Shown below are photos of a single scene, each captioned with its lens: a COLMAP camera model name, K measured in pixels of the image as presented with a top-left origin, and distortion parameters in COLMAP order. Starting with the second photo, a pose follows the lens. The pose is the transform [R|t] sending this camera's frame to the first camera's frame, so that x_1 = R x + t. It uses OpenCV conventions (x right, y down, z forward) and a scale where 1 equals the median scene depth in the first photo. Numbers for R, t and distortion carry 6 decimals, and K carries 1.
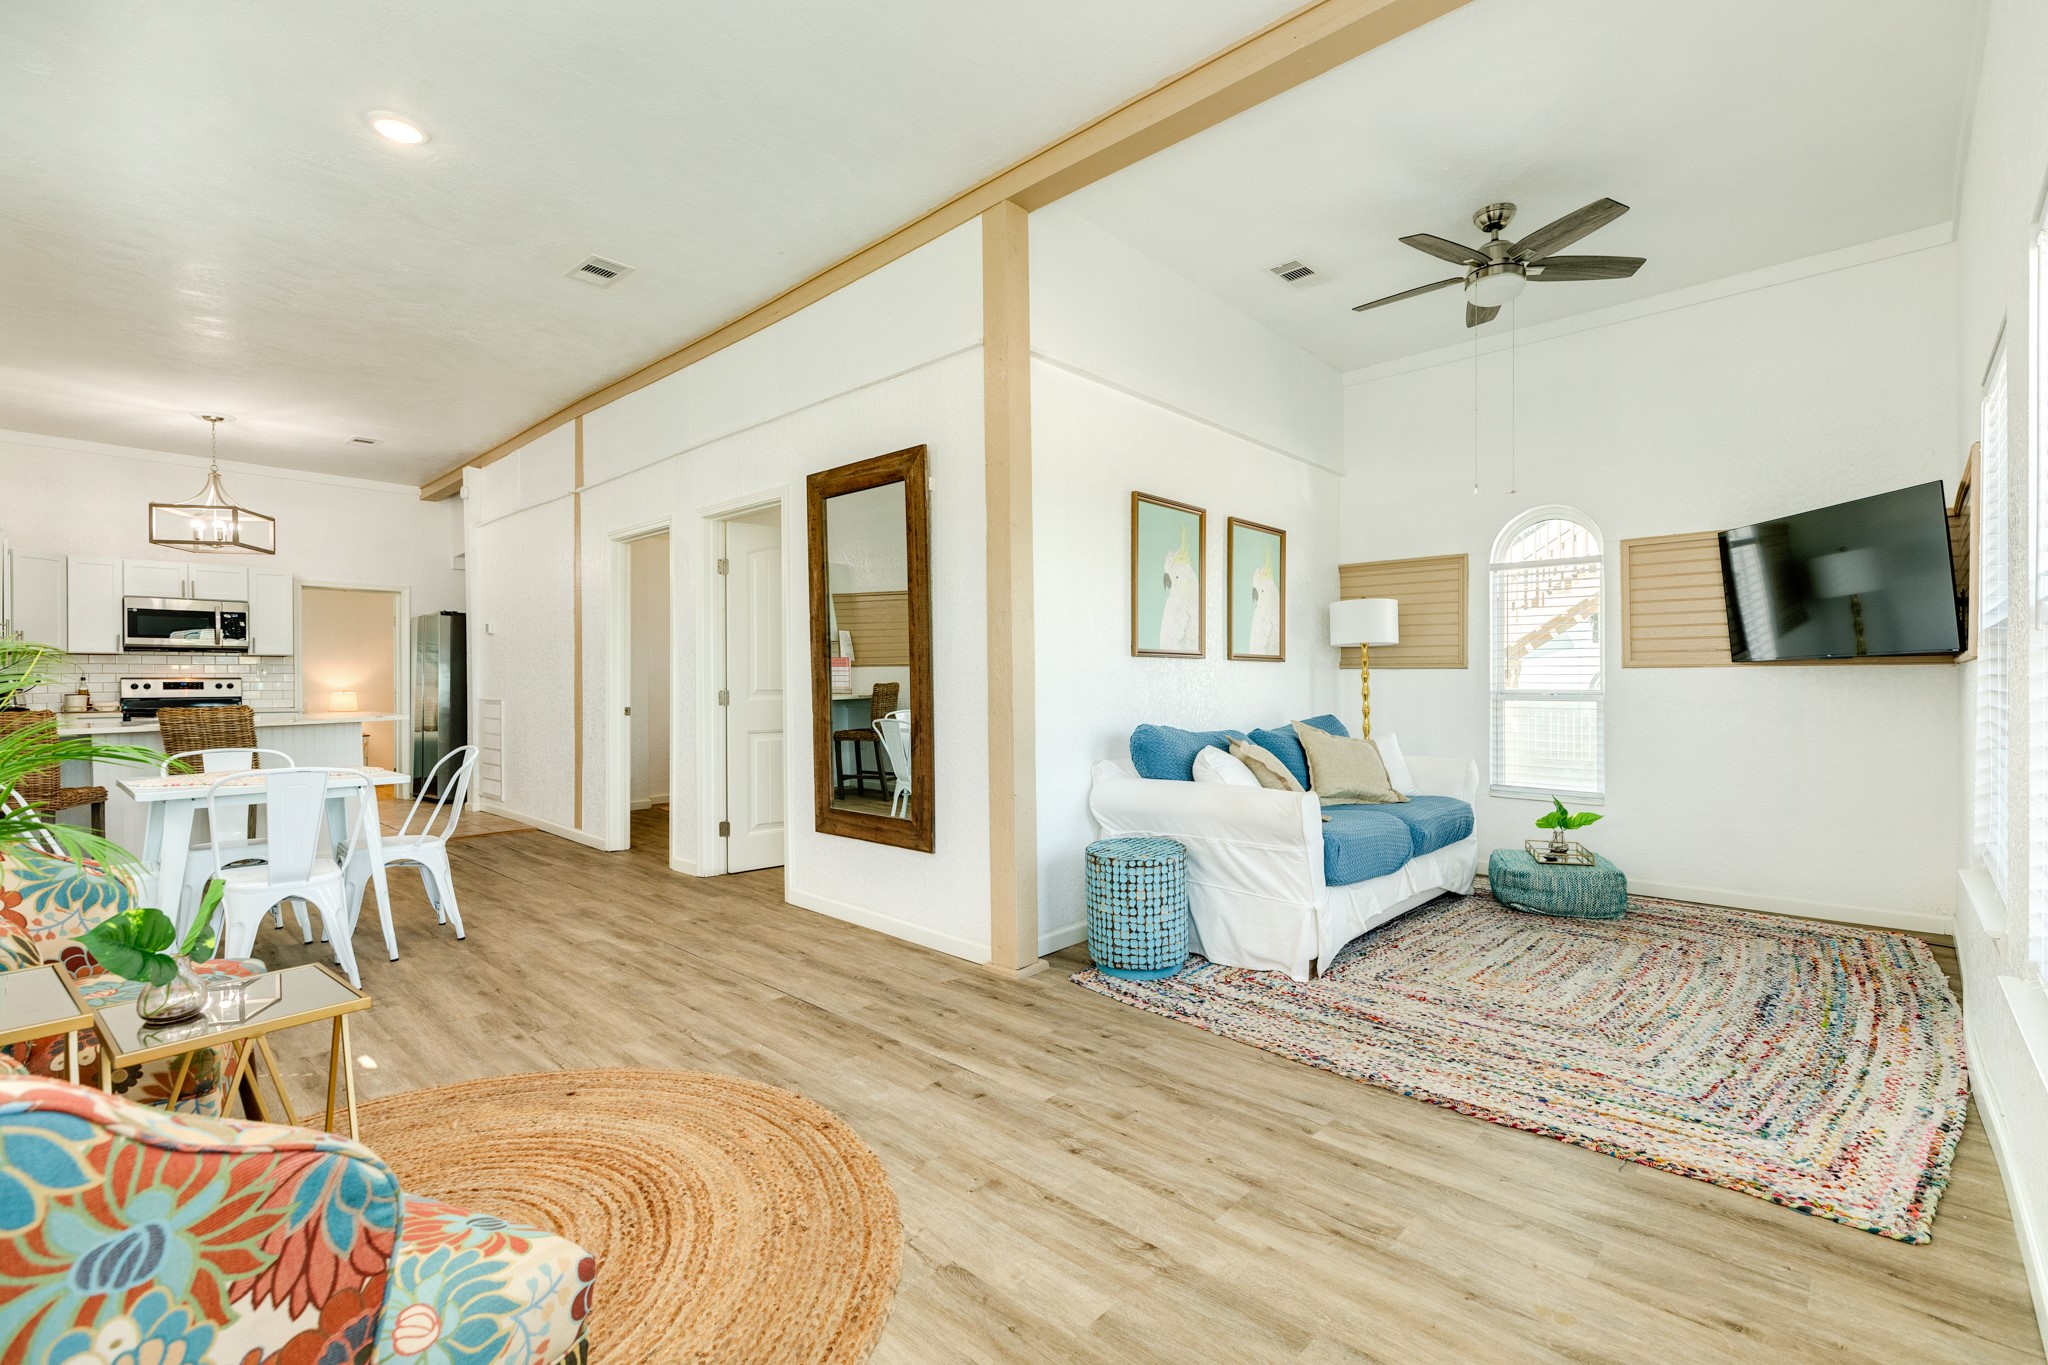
lens RADIAL K [[912.1, 0, 1020.6], [0, 912.1, 682.1], [0, 0, 1]] dist [0.005856, -0.000378]
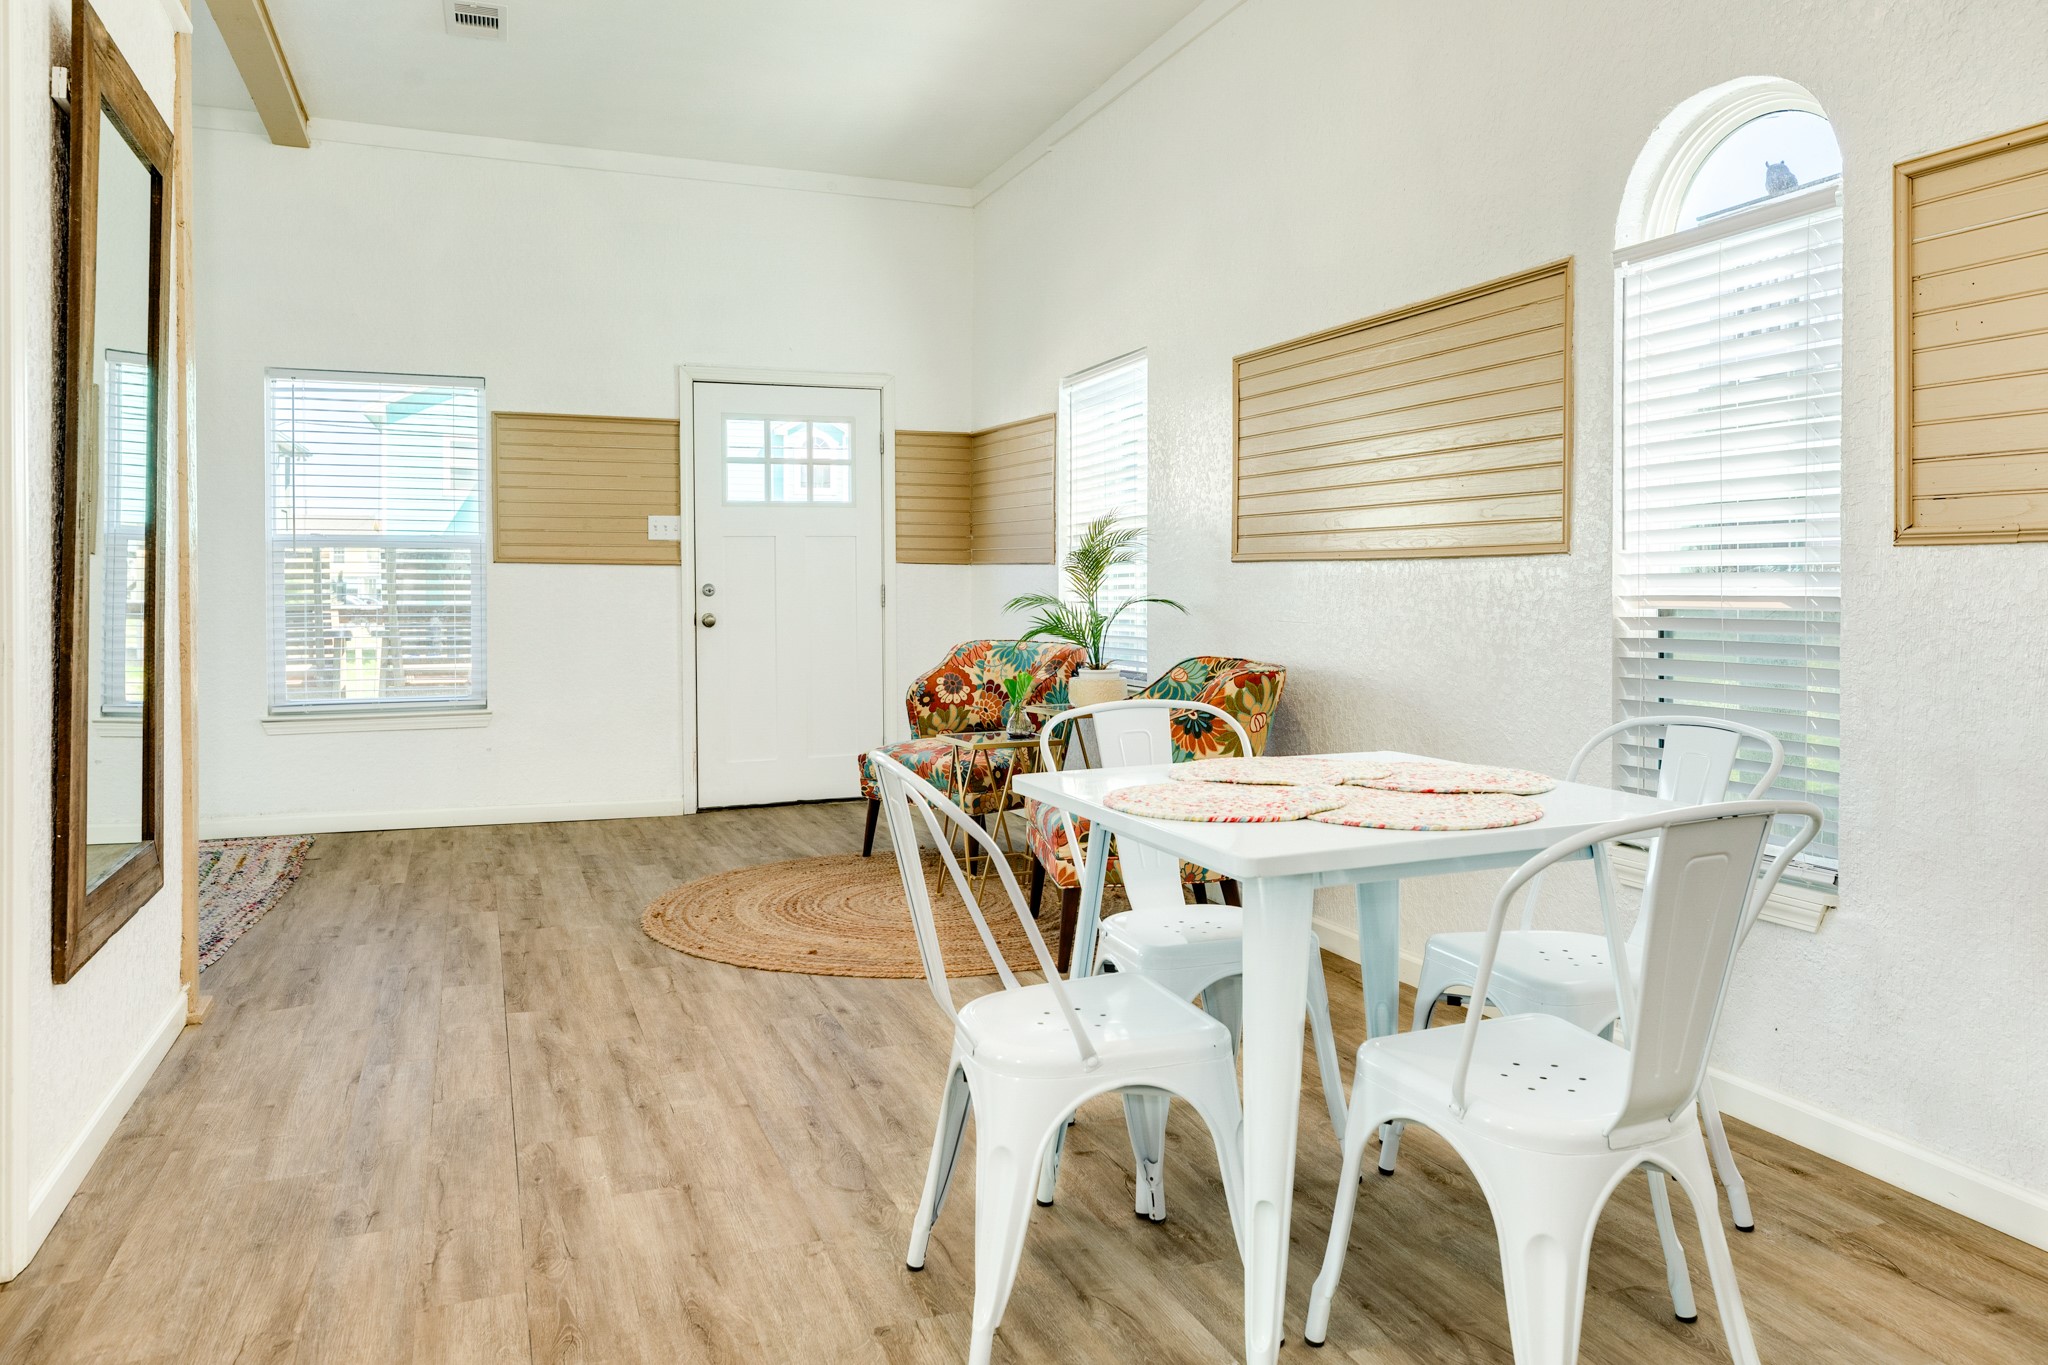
lens RADIAL K [[1437.0, 0, 1033.3], [0, 1437.0, 597.8], [0, 0, 1]] dist [0.021380, -0.000558]
pose [[-0.902793, 0.002071, 0.430071, -1.052316], [0.008100, 0.999893, 0.012187, 0.011253], [-0.429999, 0.014486, -0.902713, 1.744428]]
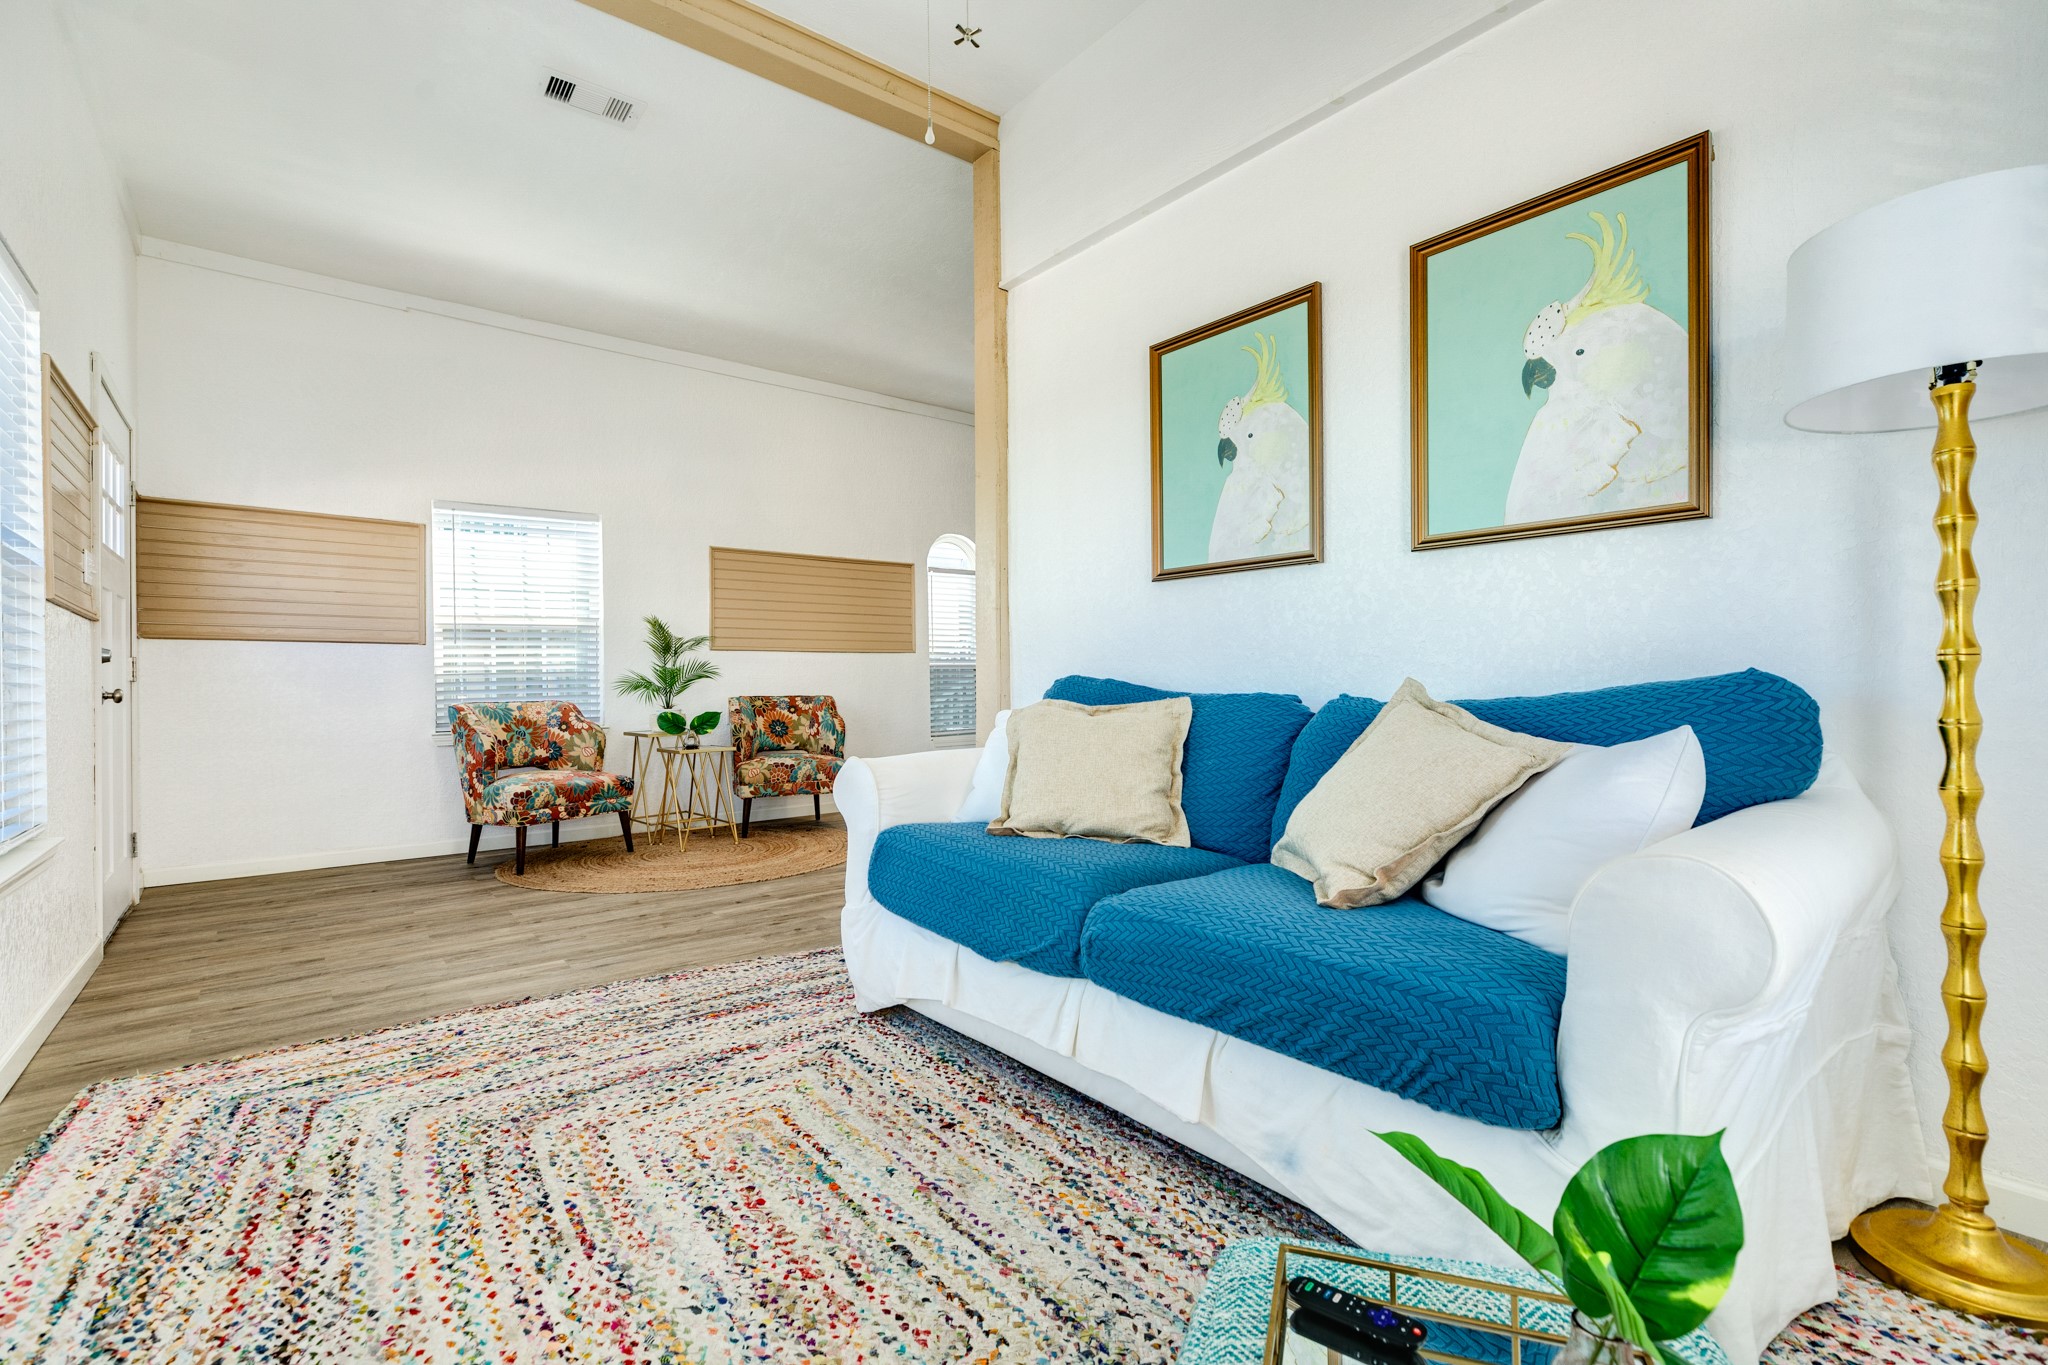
lens RADIAL K [[912.1, 0, 1020.6], [0, 912.1, 682.1], [0, 0, 1]] dist [0.005856, -0.000378]
pose [[-0.137728, 0.005821, -0.990453, 1.030334], [0.010849, 0.999932, 0.004368, 0.055320], [0.990411, -0.010144, -0.137782, 1.223900]]
